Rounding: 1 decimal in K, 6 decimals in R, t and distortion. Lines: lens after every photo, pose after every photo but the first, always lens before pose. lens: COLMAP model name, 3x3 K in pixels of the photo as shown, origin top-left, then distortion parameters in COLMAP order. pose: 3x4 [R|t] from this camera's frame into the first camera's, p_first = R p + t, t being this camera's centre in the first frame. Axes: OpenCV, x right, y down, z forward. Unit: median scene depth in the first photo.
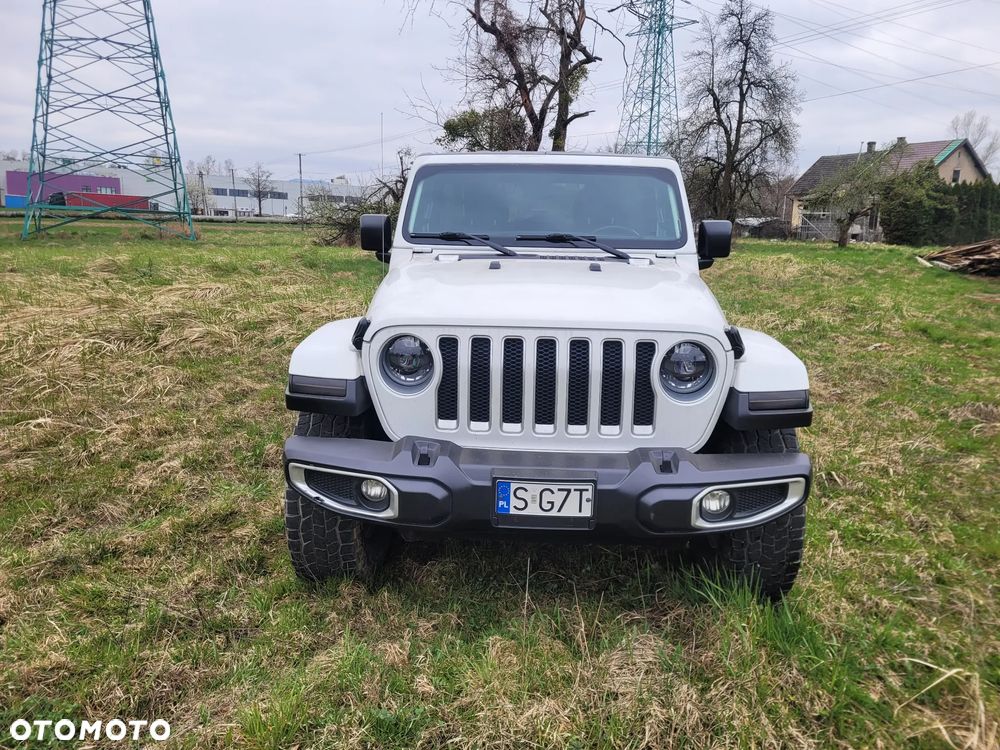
lens RADIAL K [[743.4, 0, 504.6], [0, 743.4, 352.6], [0, 0, 1]] dist [0.082355, -0.071992]
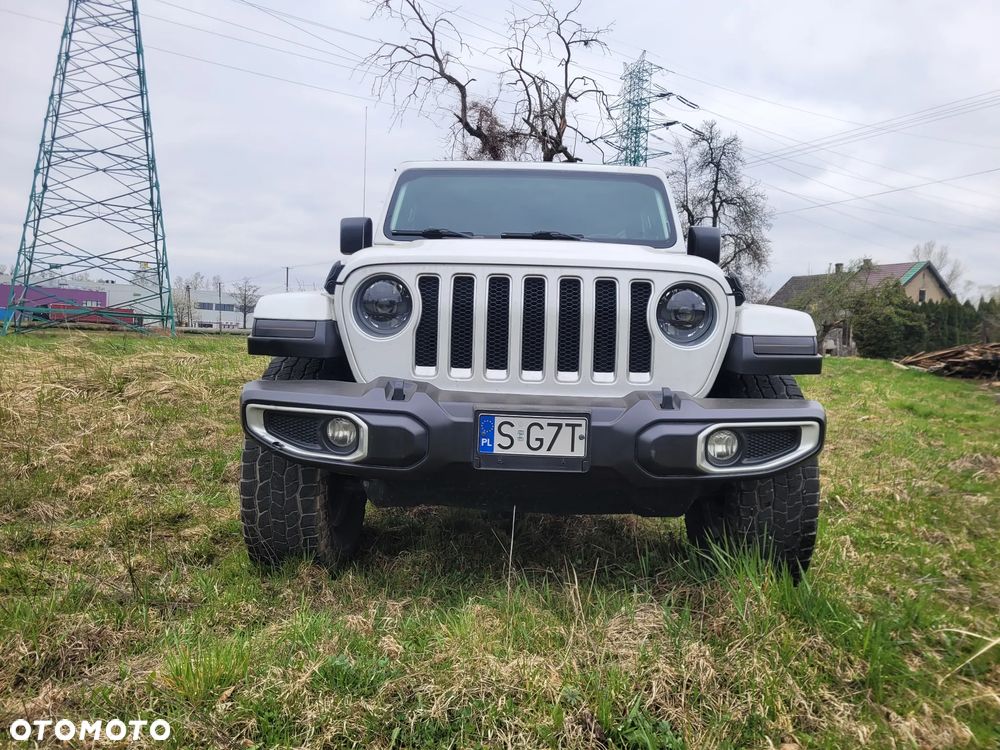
lens RADIAL K [[743.4, 0, 506.0], [0, 743.4, 354.2], [0, 0, 1]] dist [0.082355, -0.071992]
pose [[0.999614, 0.011186, 0.025439, -0.001683], [-0.007161, 0.988181, -0.153126, 0.191378], [-0.026851, 0.152885, 0.987879, 0.084713]]
